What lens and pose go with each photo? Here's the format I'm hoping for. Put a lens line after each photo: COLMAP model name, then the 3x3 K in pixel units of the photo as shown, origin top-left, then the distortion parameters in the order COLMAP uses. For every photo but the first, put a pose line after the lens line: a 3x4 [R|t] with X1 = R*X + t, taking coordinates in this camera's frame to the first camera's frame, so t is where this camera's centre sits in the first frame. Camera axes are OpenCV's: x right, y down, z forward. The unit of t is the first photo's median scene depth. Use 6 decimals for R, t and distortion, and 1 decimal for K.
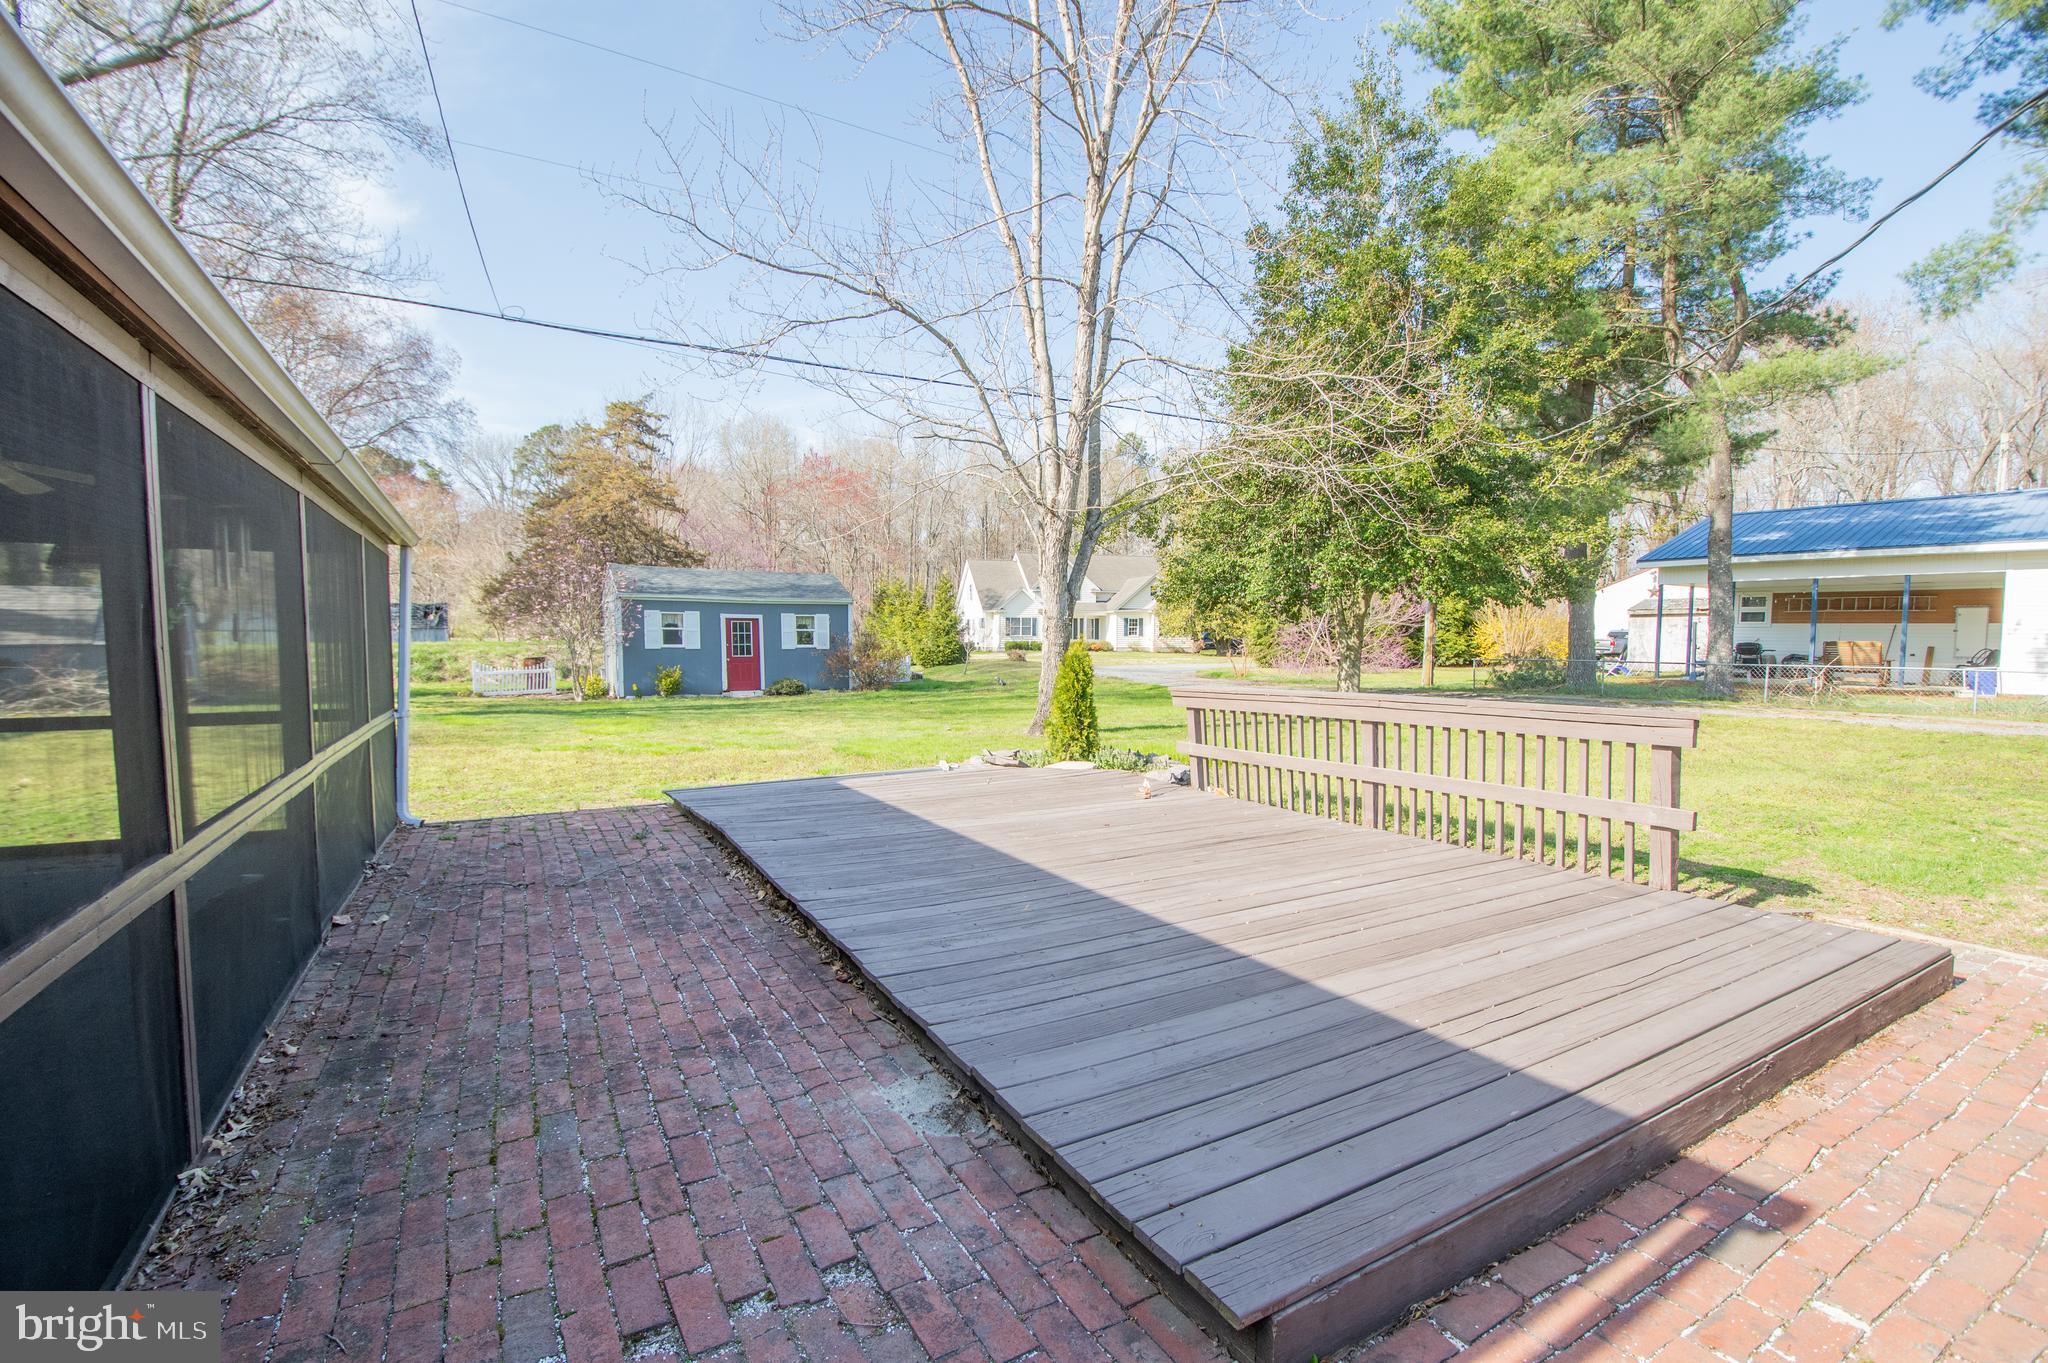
lens RADIAL K [[893.7, 0, 1027.1], [0, 893.7, 705.4], [0, 0, 1]] dist [0.013372, -0.023740]
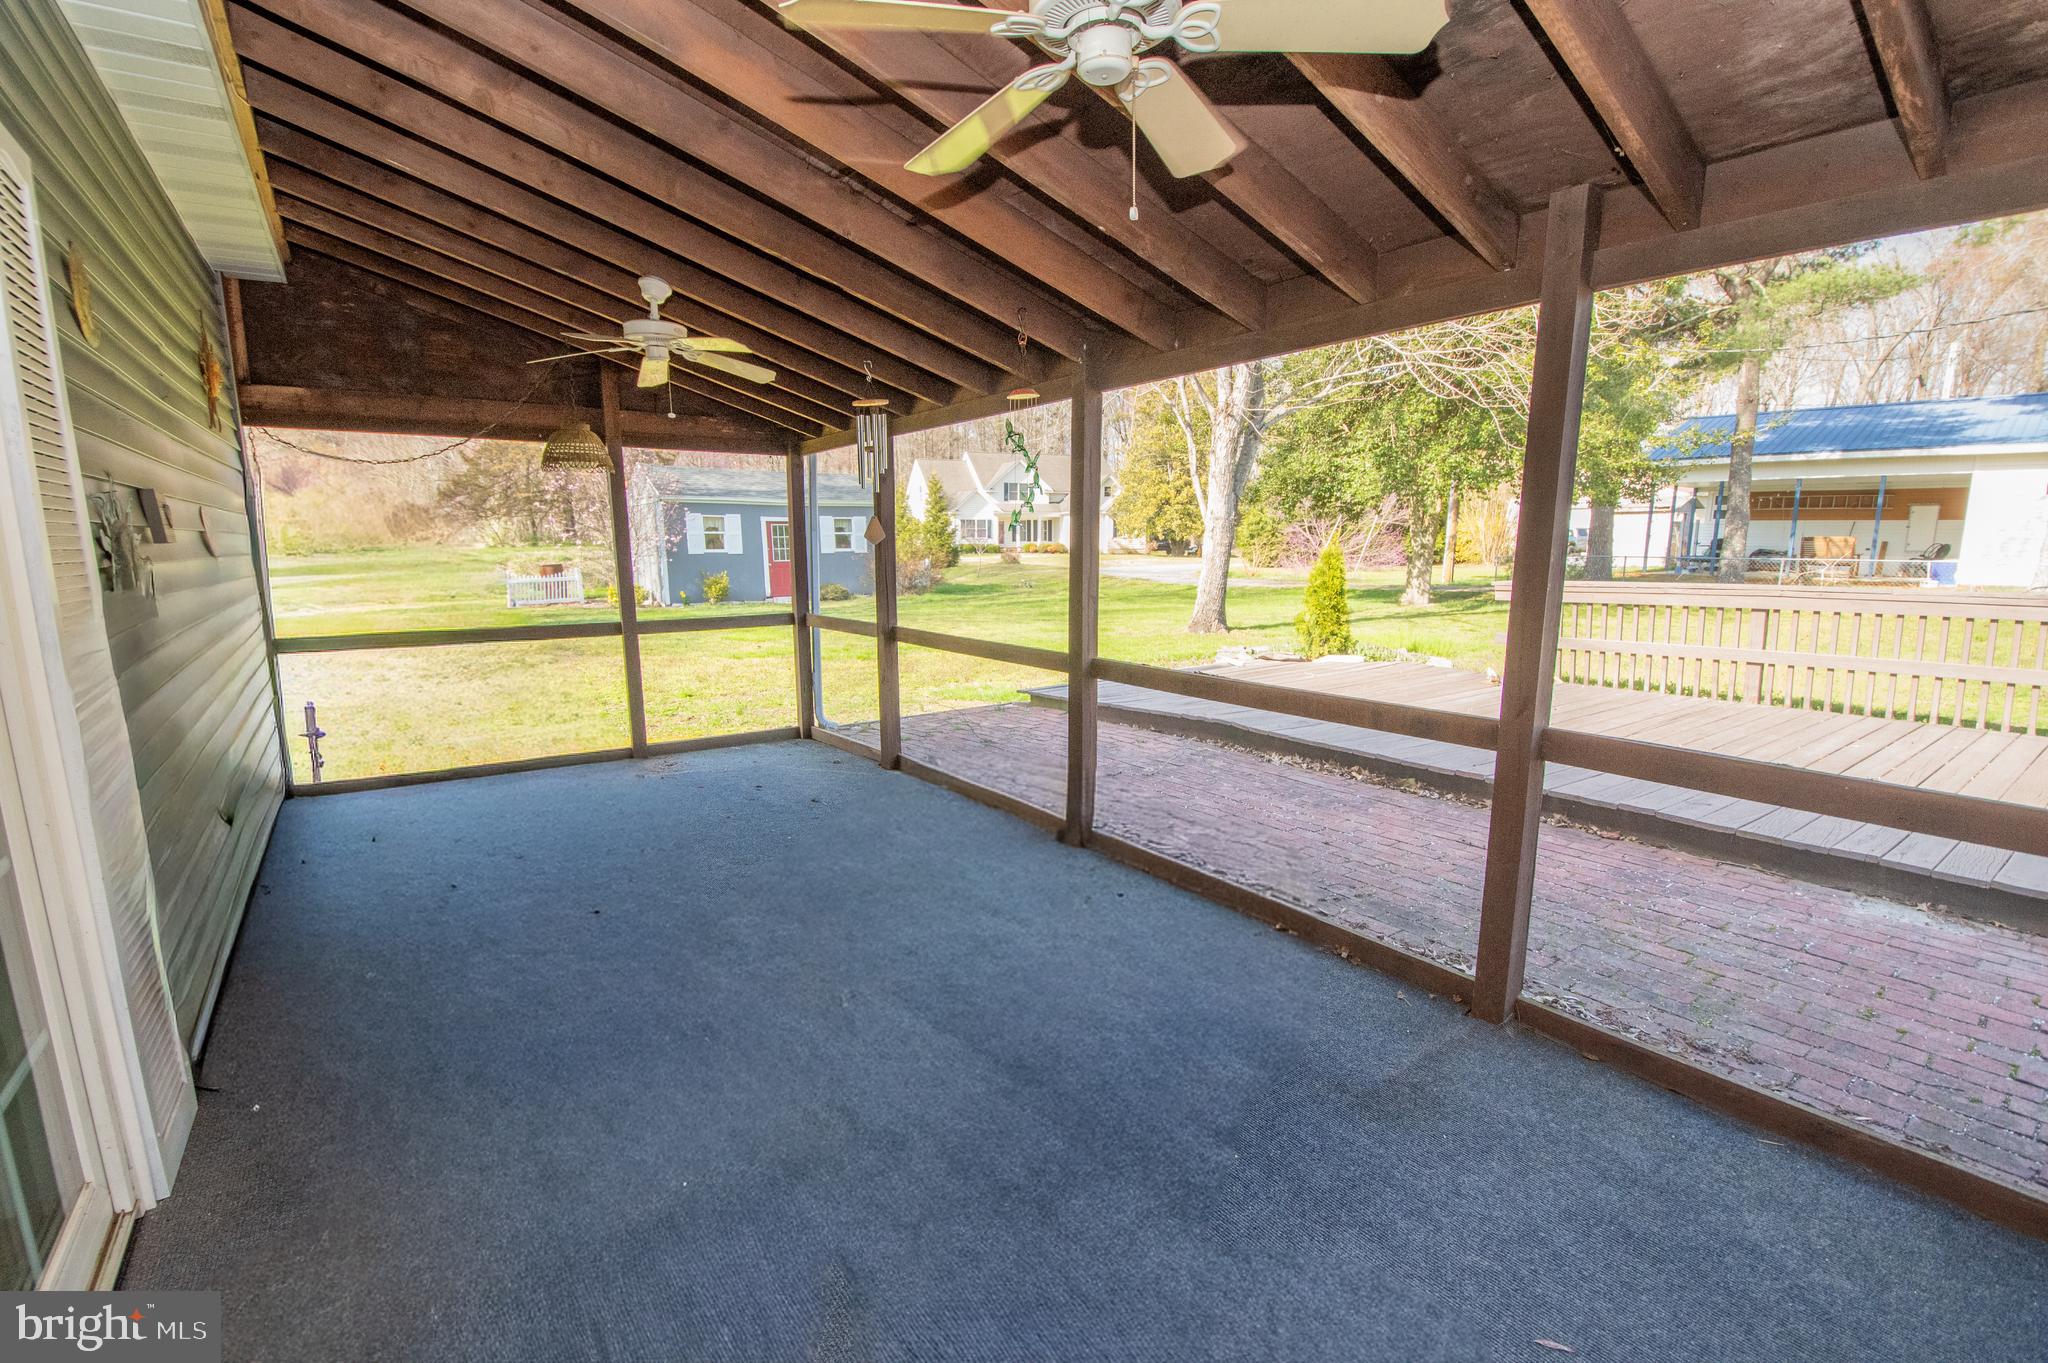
lens RADIAL K [[893.7, 0, 1027.1], [0, 893.7, 705.4], [0, 0, 1]] dist [0.013372, -0.023740]
pose [[0.994771, -0.026753, 0.098561, -0.157109], [0.016057, 0.994047, 0.107758, 0.000430], [-0.100857, -0.105612, 0.989280, -0.005902]]
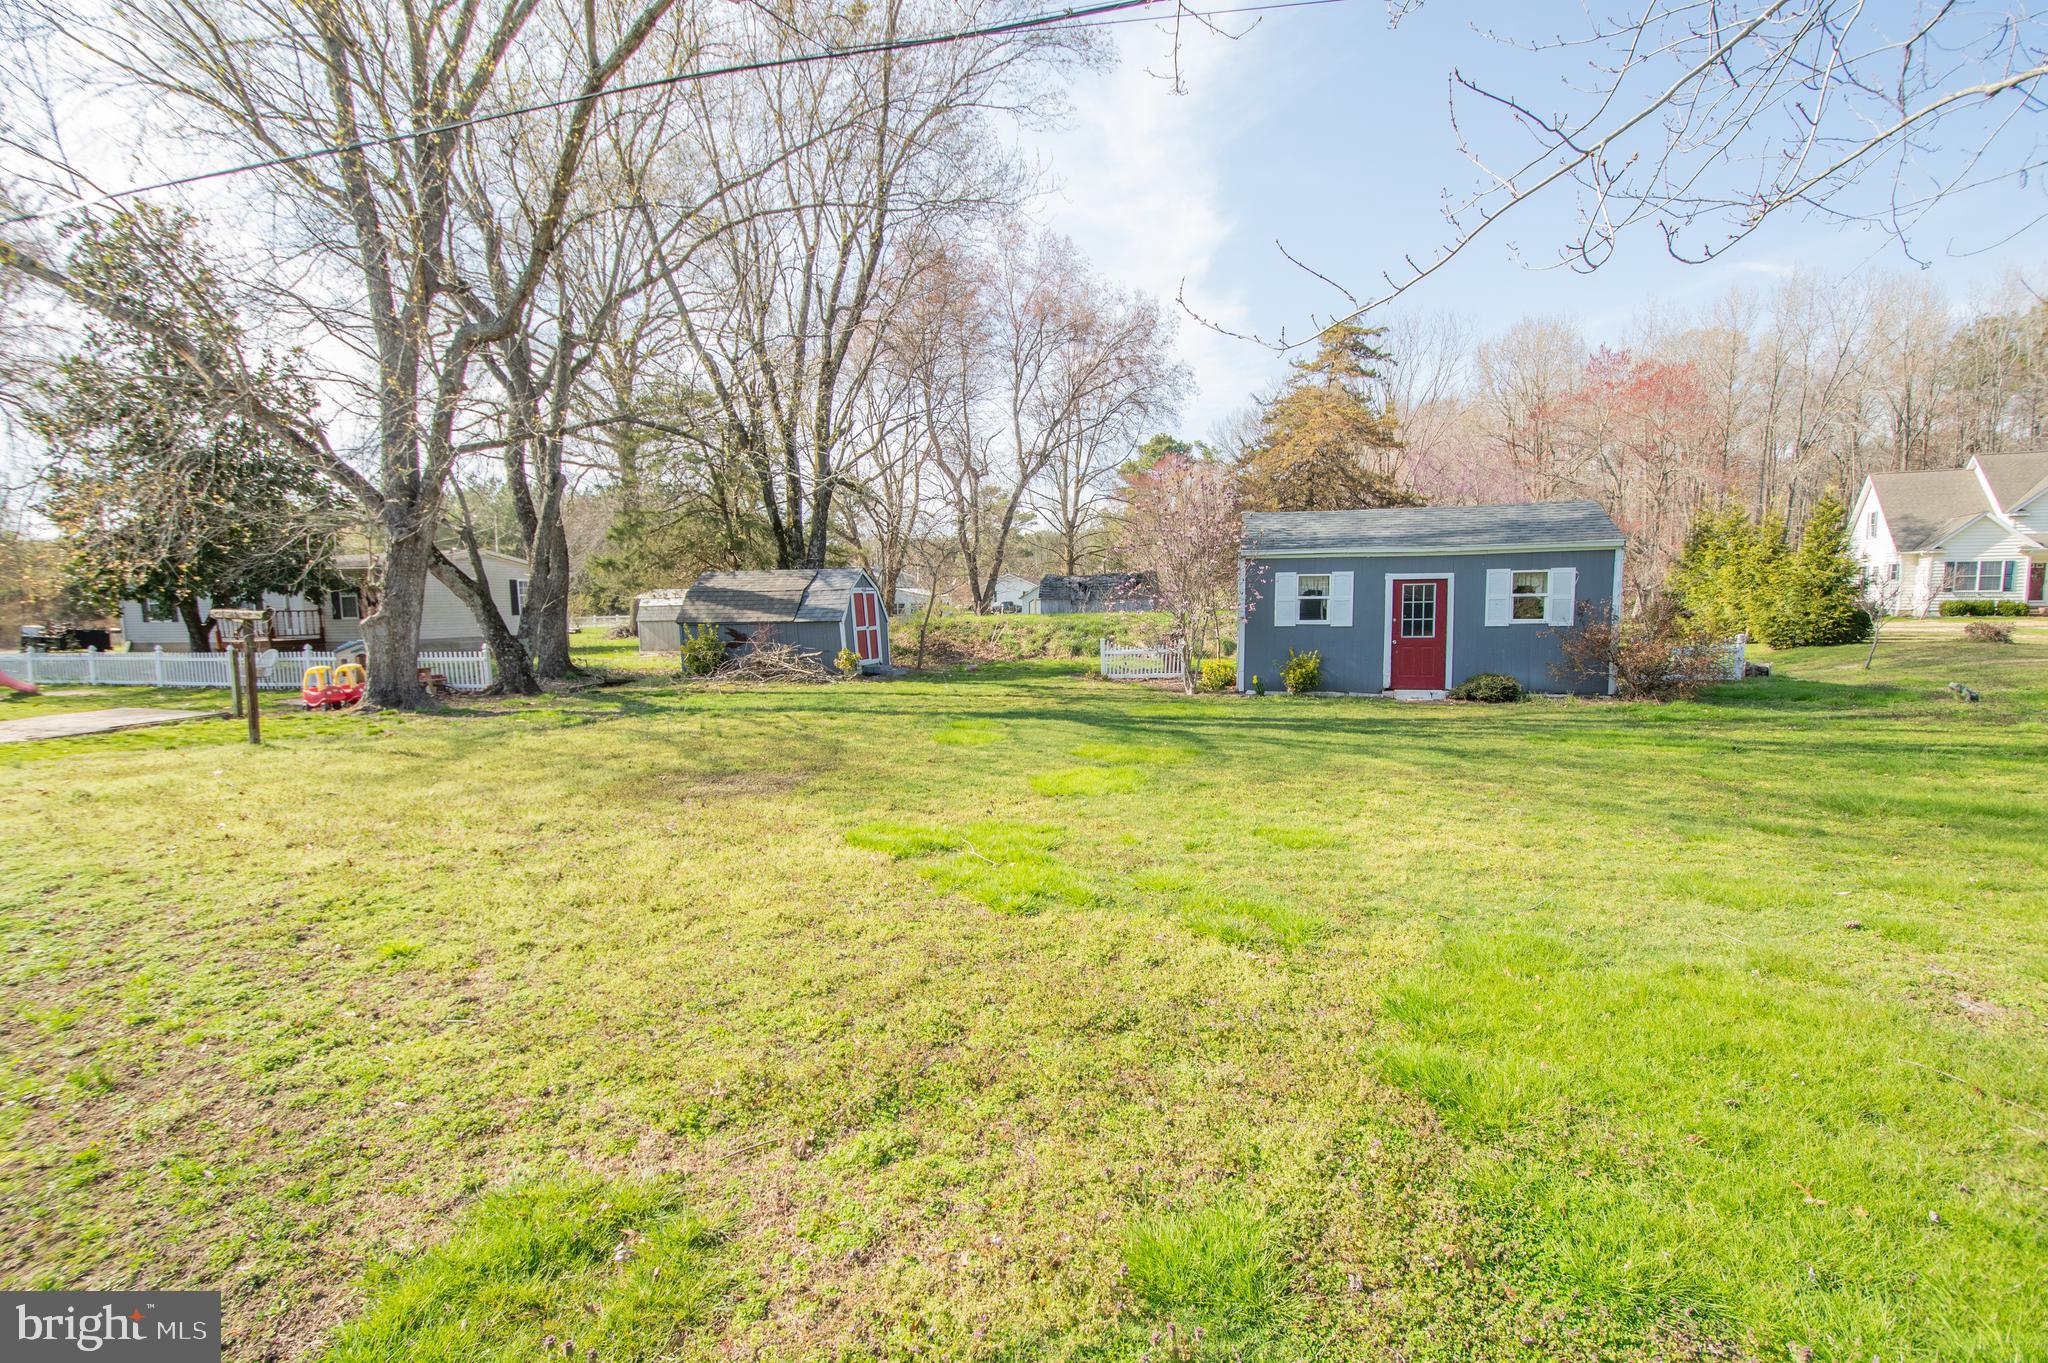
lens RADIAL K [[889.1, 0, 1008.7], [0, 889.1, 695.9], [0, 0, 1]] dist [-0.000379, -0.013584]
pose [[0.676408, 0.064339, -0.733712, -0.041254], [-0.039206, 0.997910, 0.051363, -0.034349], [0.735483, -0.005977, 0.677517, 0.344014]]
